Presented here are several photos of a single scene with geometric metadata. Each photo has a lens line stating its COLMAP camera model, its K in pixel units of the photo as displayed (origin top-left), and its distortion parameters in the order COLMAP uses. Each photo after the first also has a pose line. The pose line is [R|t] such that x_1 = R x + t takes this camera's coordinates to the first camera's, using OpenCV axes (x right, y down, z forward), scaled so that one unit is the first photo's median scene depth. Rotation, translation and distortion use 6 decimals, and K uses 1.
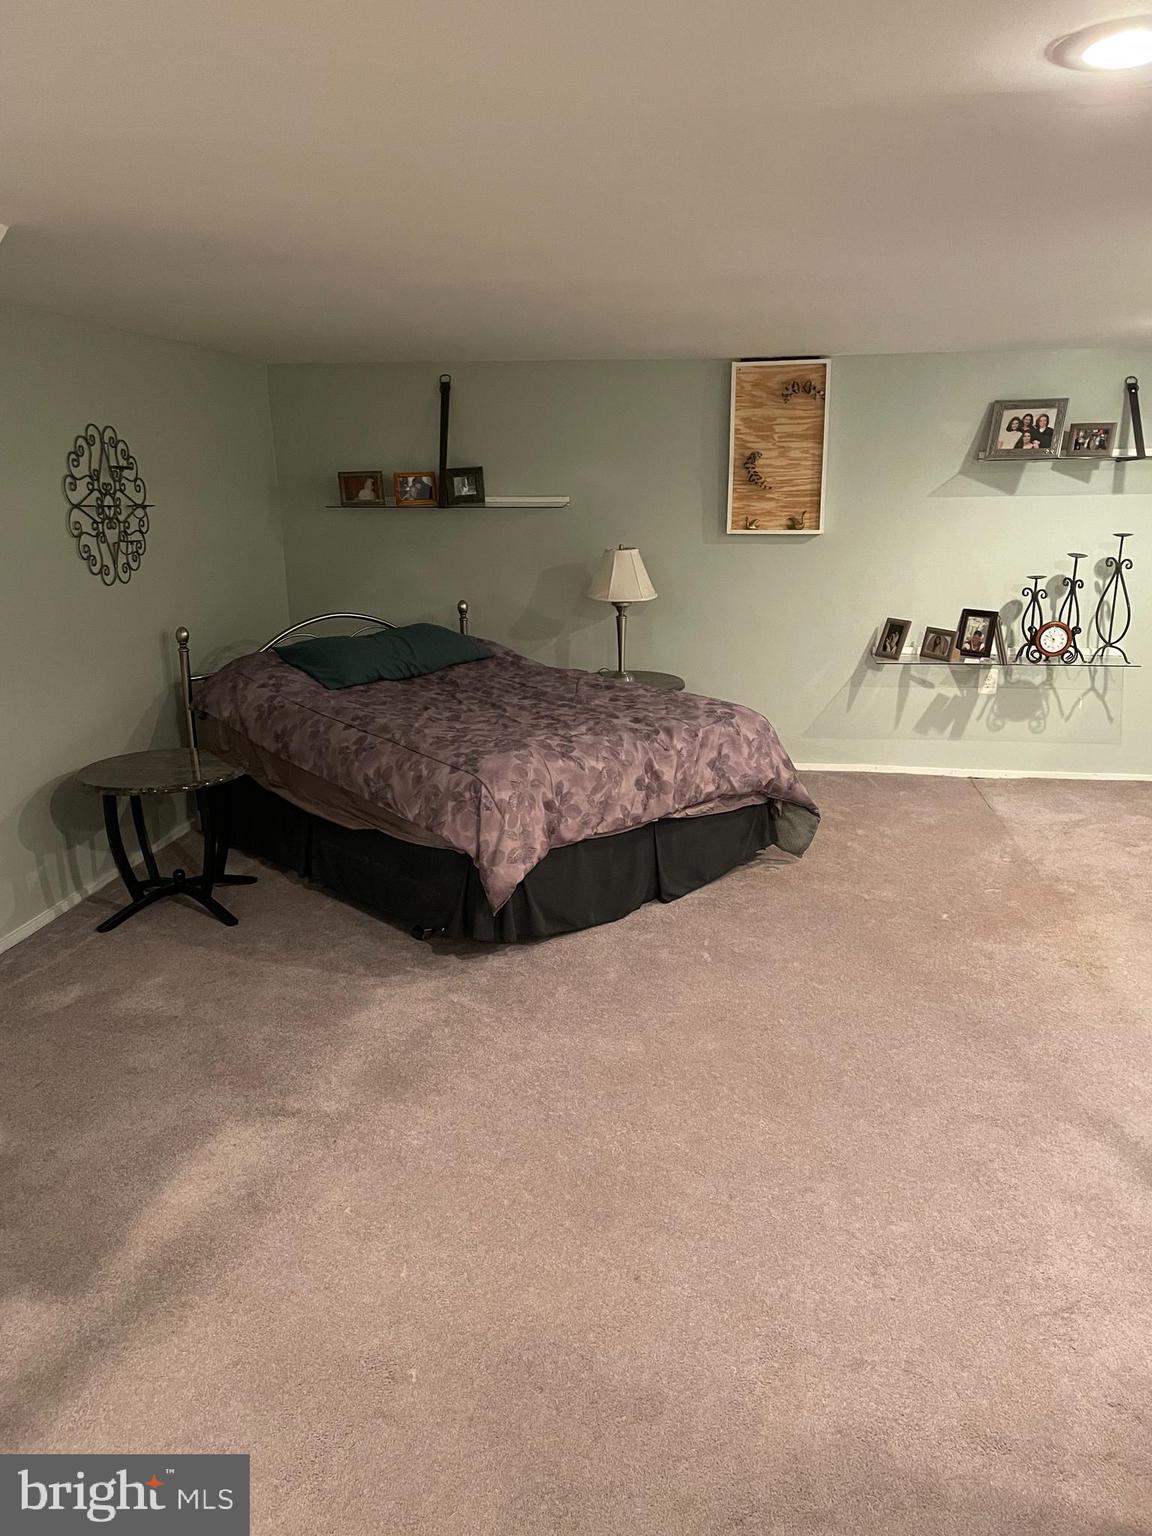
lens RADIAL K [[1153.7, 0, 566.8], [0, 1153.7, 772.8], [0, 0, 1]] dist [0.077185, -0.098734]
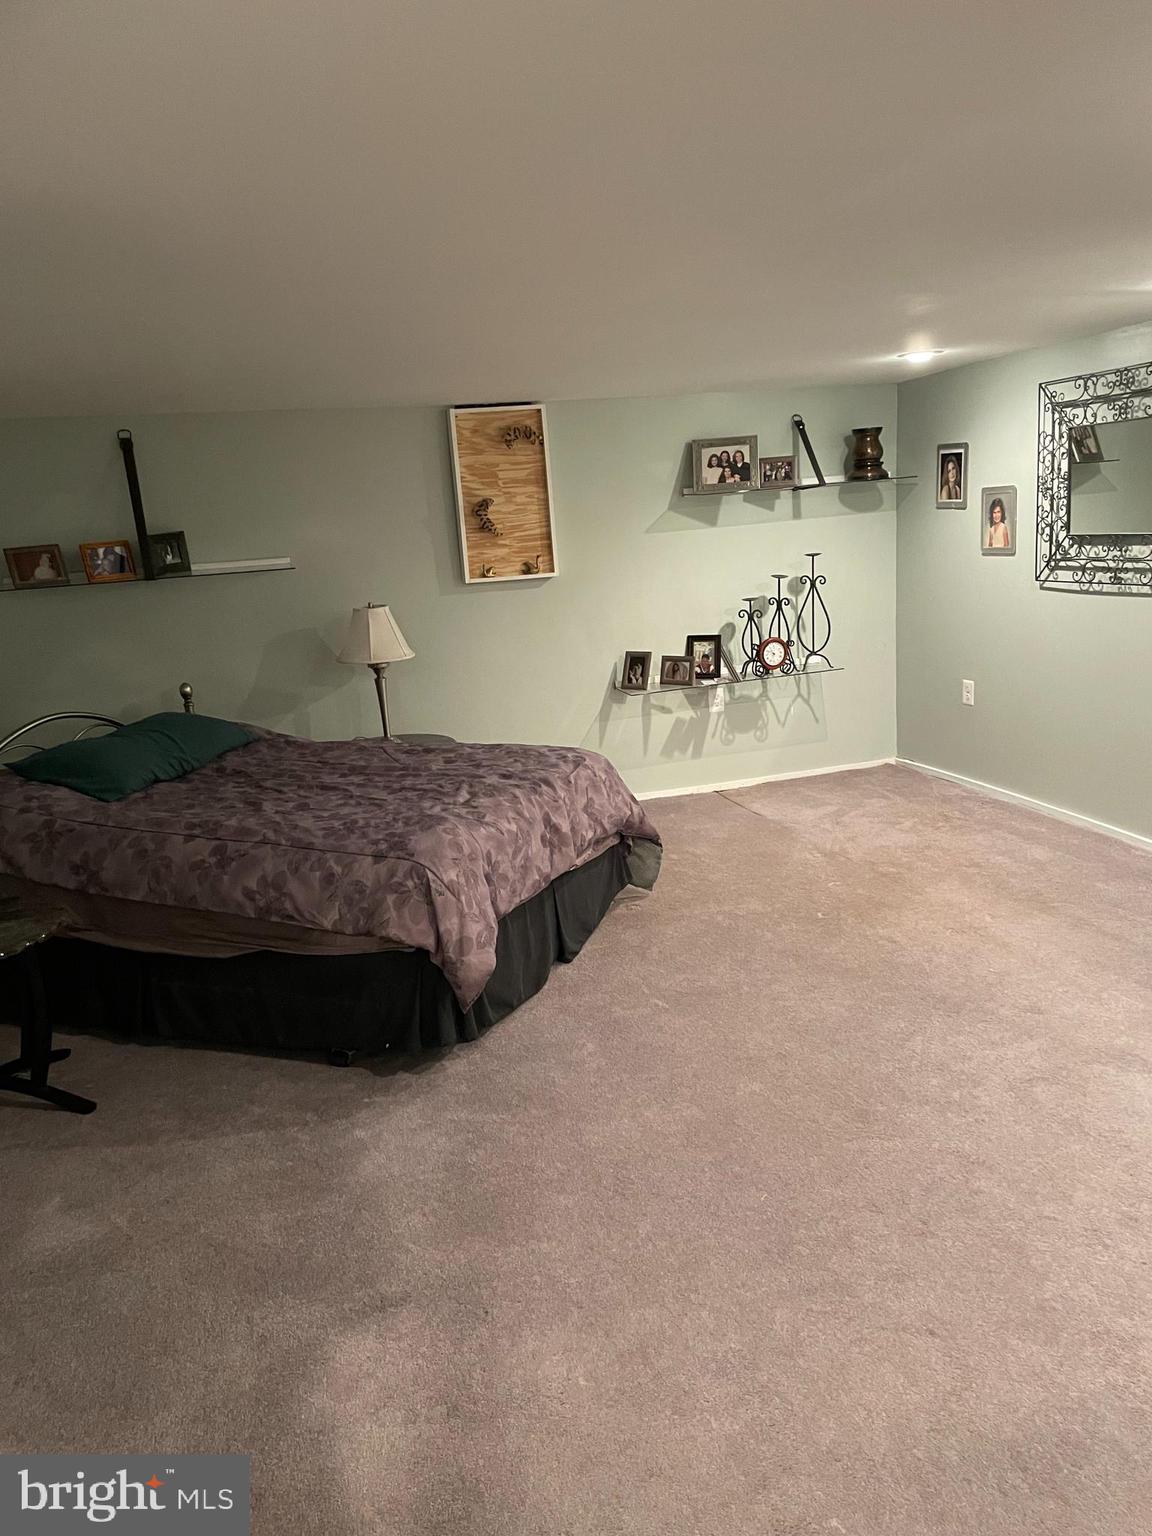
lens RADIAL K [[1153.7, 0, 580.9], [0, 1153.7, 779.8], [0, 0, 1]] dist [0.077185, -0.098734]
pose [[0.895522, -0.154303, 0.417411, -0.222316], [0.175056, 0.984490, -0.011636, -0.017306], [-0.409141, 0.083490, 0.908643, 0.100407]]
